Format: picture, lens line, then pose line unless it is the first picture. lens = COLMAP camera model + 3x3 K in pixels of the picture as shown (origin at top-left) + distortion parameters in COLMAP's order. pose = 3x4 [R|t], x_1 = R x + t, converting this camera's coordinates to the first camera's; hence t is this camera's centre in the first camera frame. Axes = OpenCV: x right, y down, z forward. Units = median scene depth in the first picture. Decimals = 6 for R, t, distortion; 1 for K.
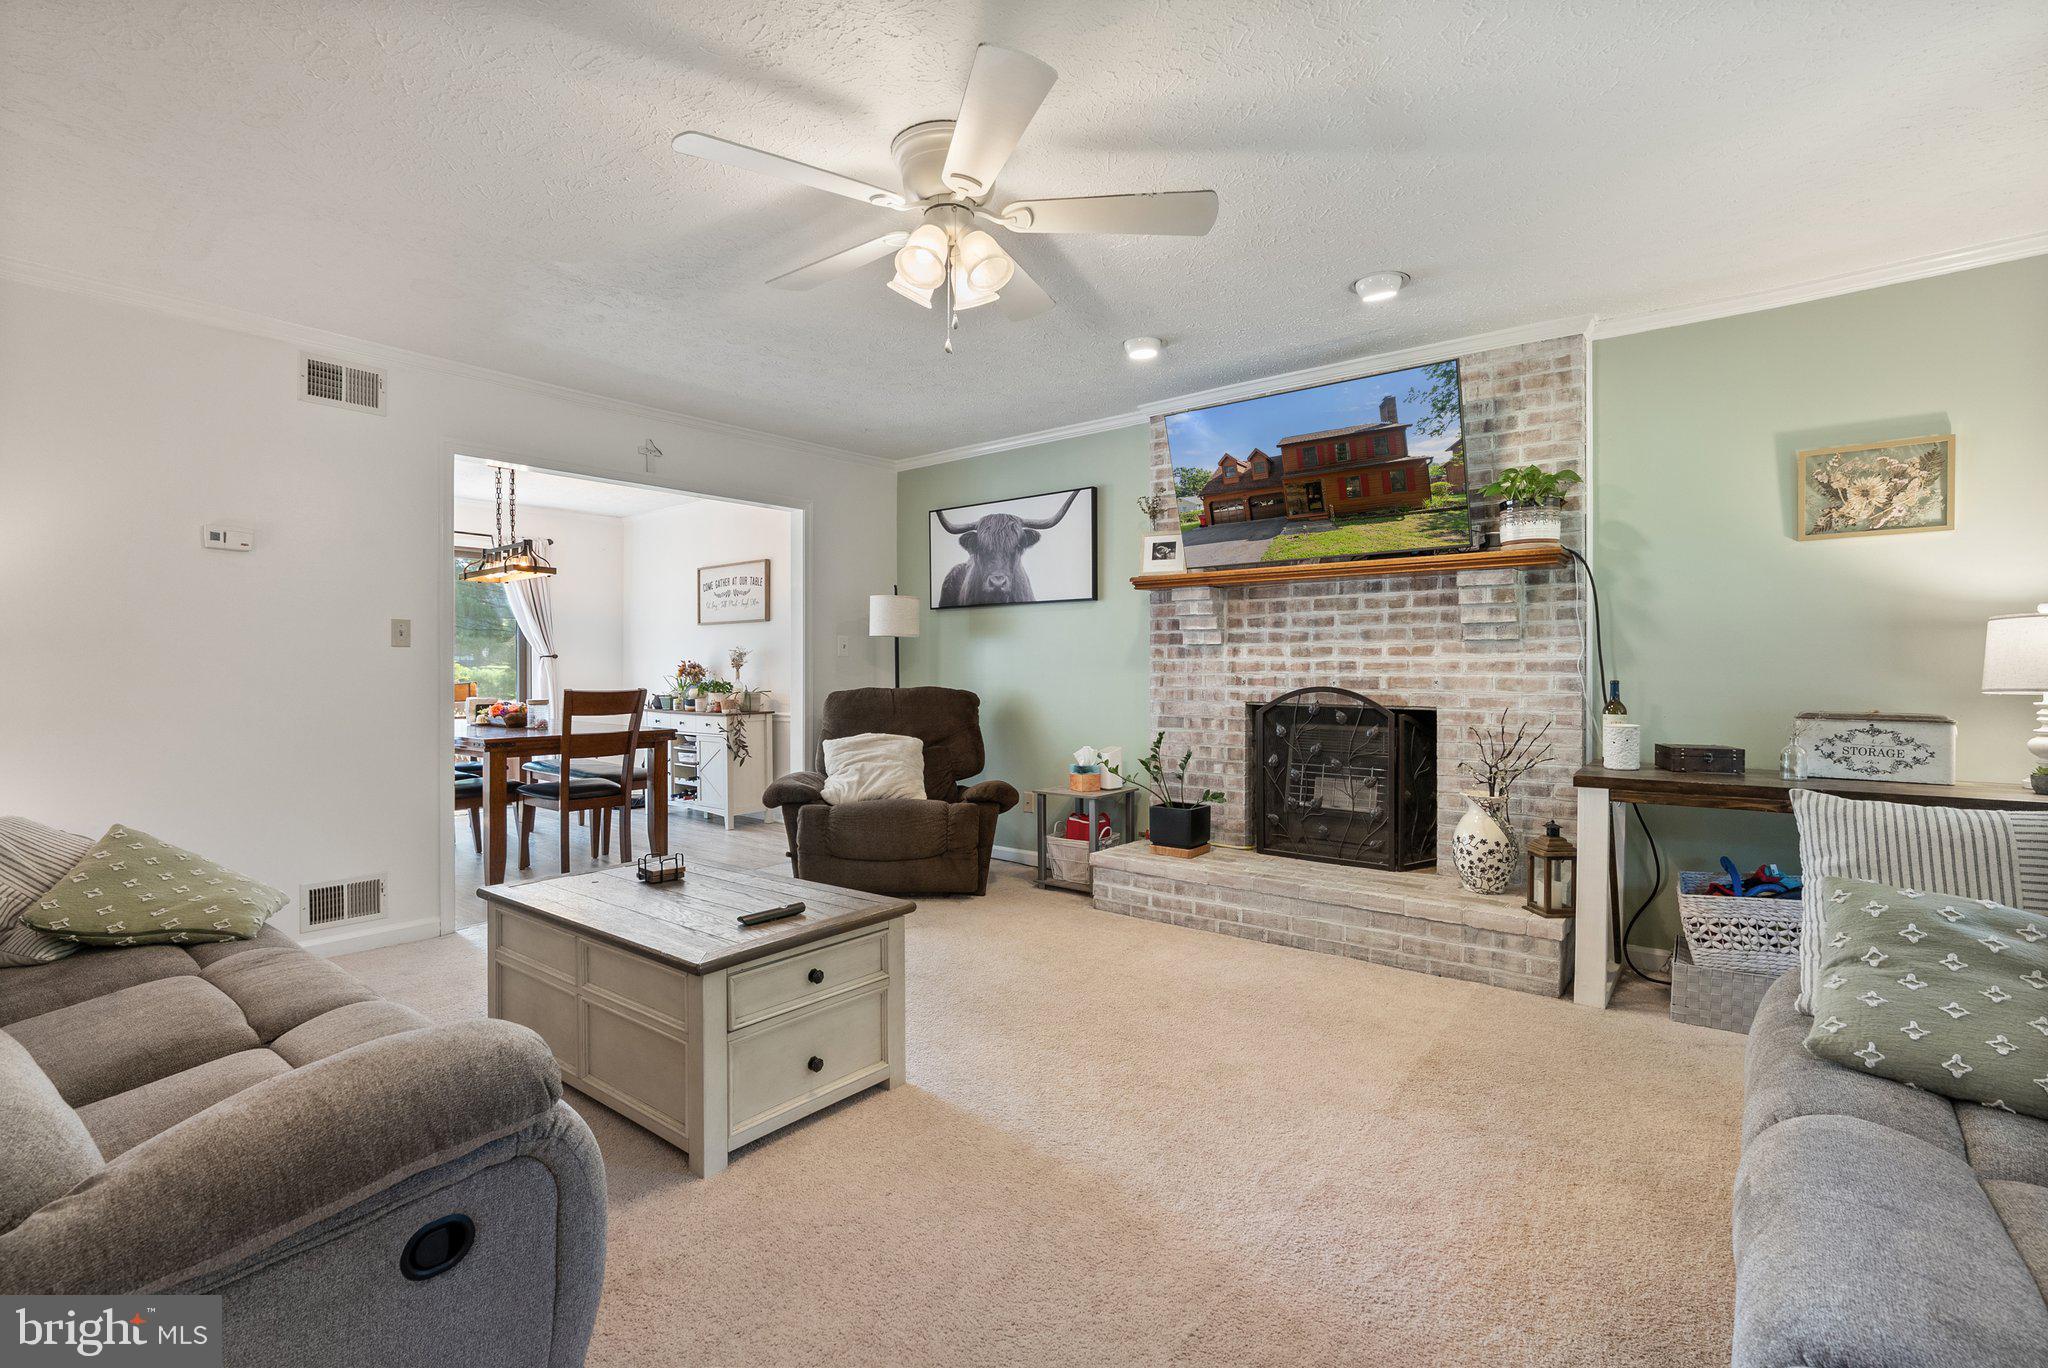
lens RADIAL K [[948.5, 0, 1025.0], [0, 948.5, 679.9], [0, 0, 1]] dist [-0.002378, -0.000015]
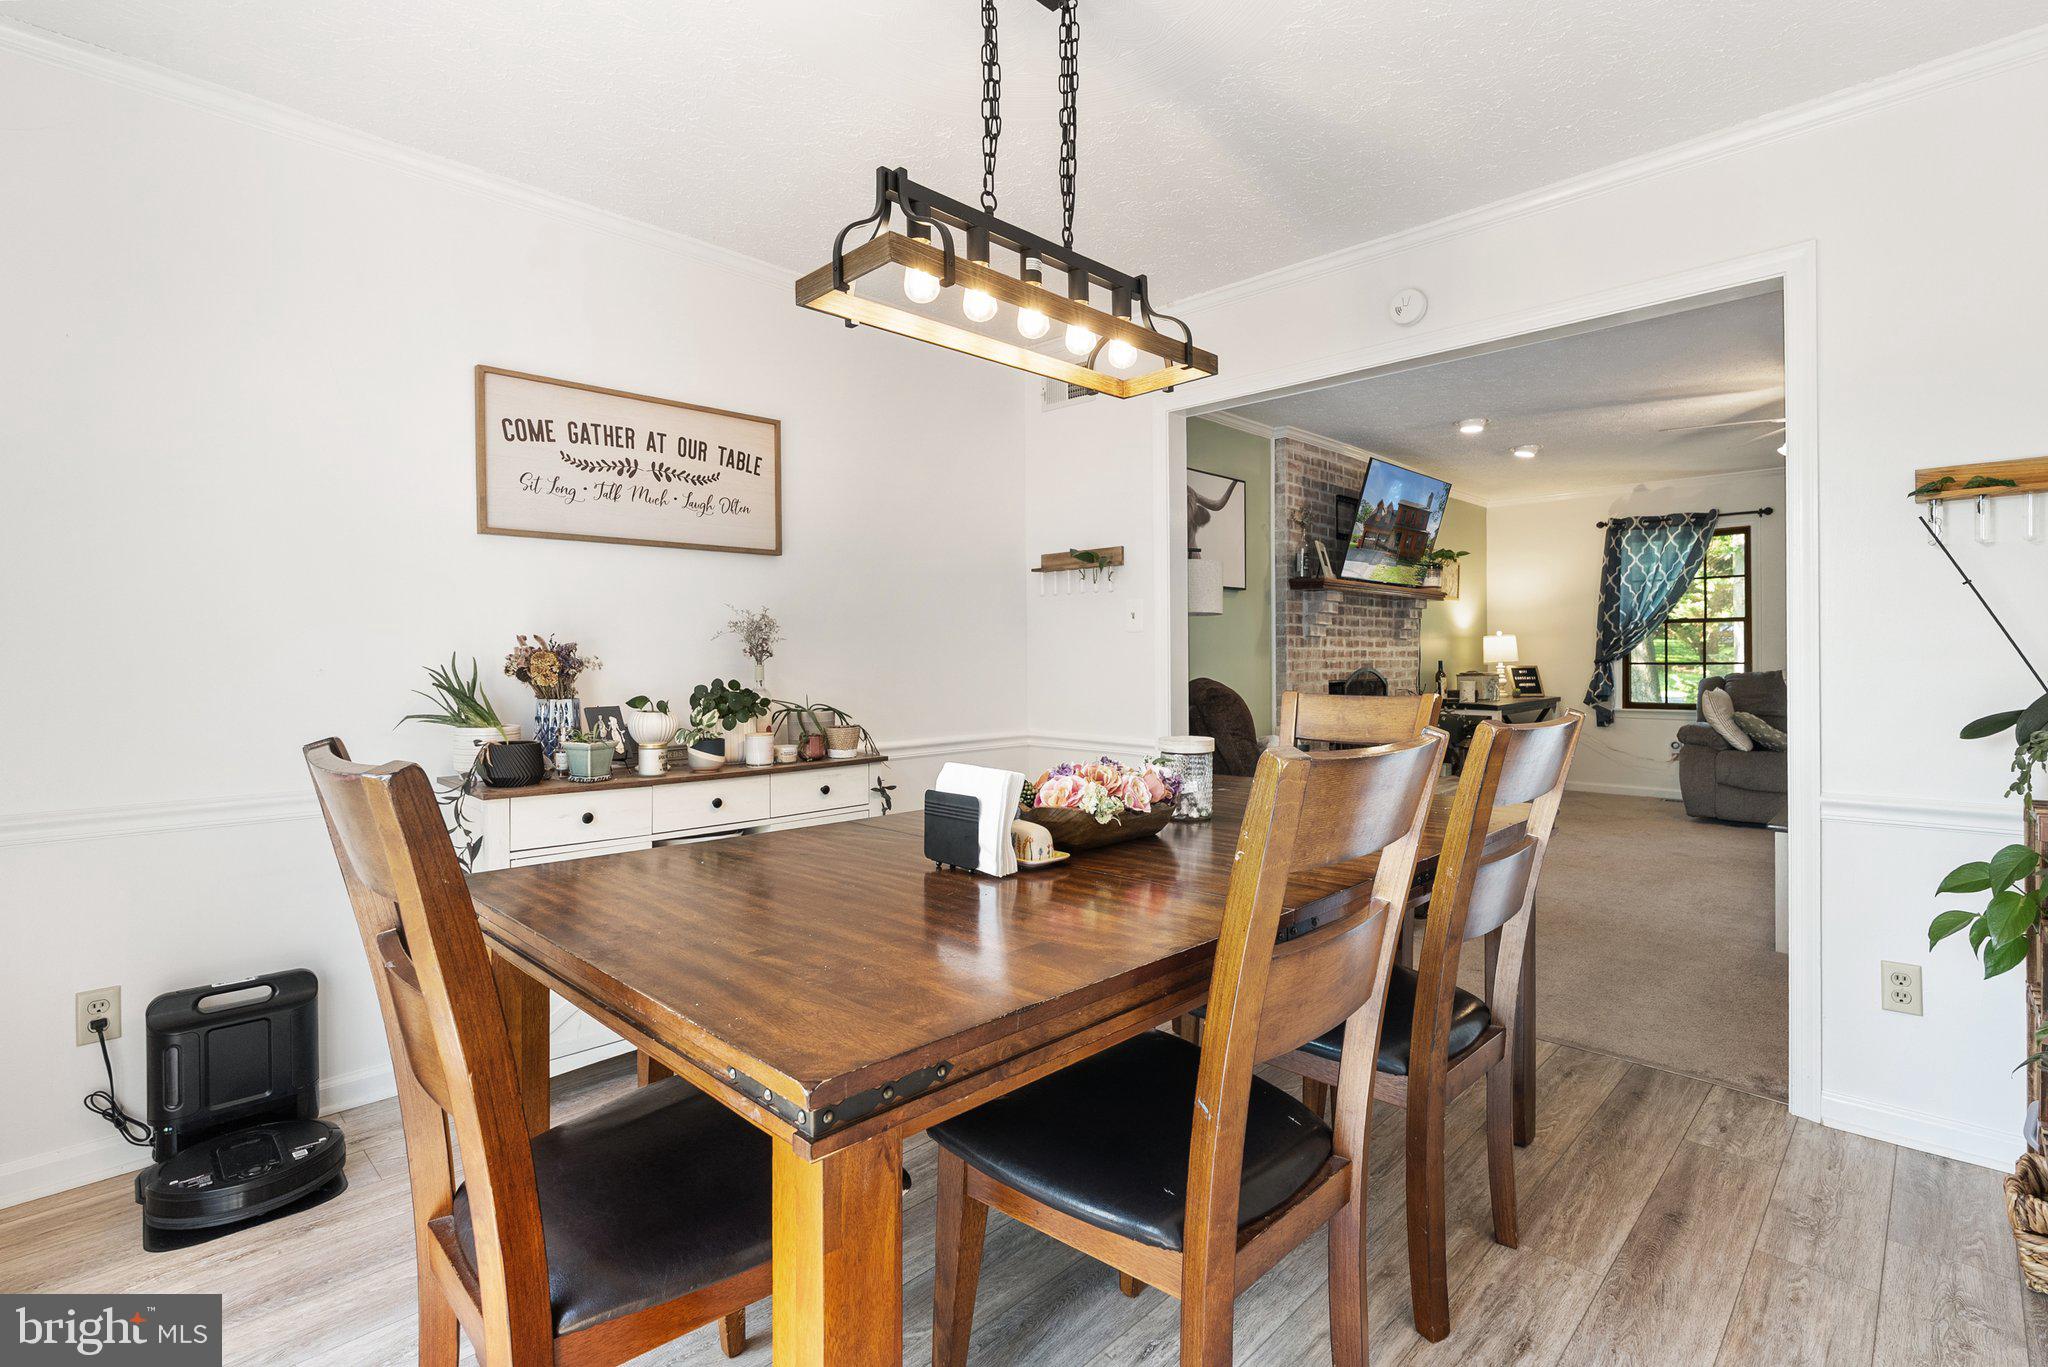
lens RADIAL K [[948.5, 0, 1021.9], [0, 948.5, 669.1], [0, 0, 1]] dist [-0.002378, -0.000015]
pose [[0.082023, -0.021057, 0.996408, -0.965450], [0.009933, 0.999744, 0.020310, -0.020587], [-0.996581, 0.008231, 0.082211, 1.130980]]
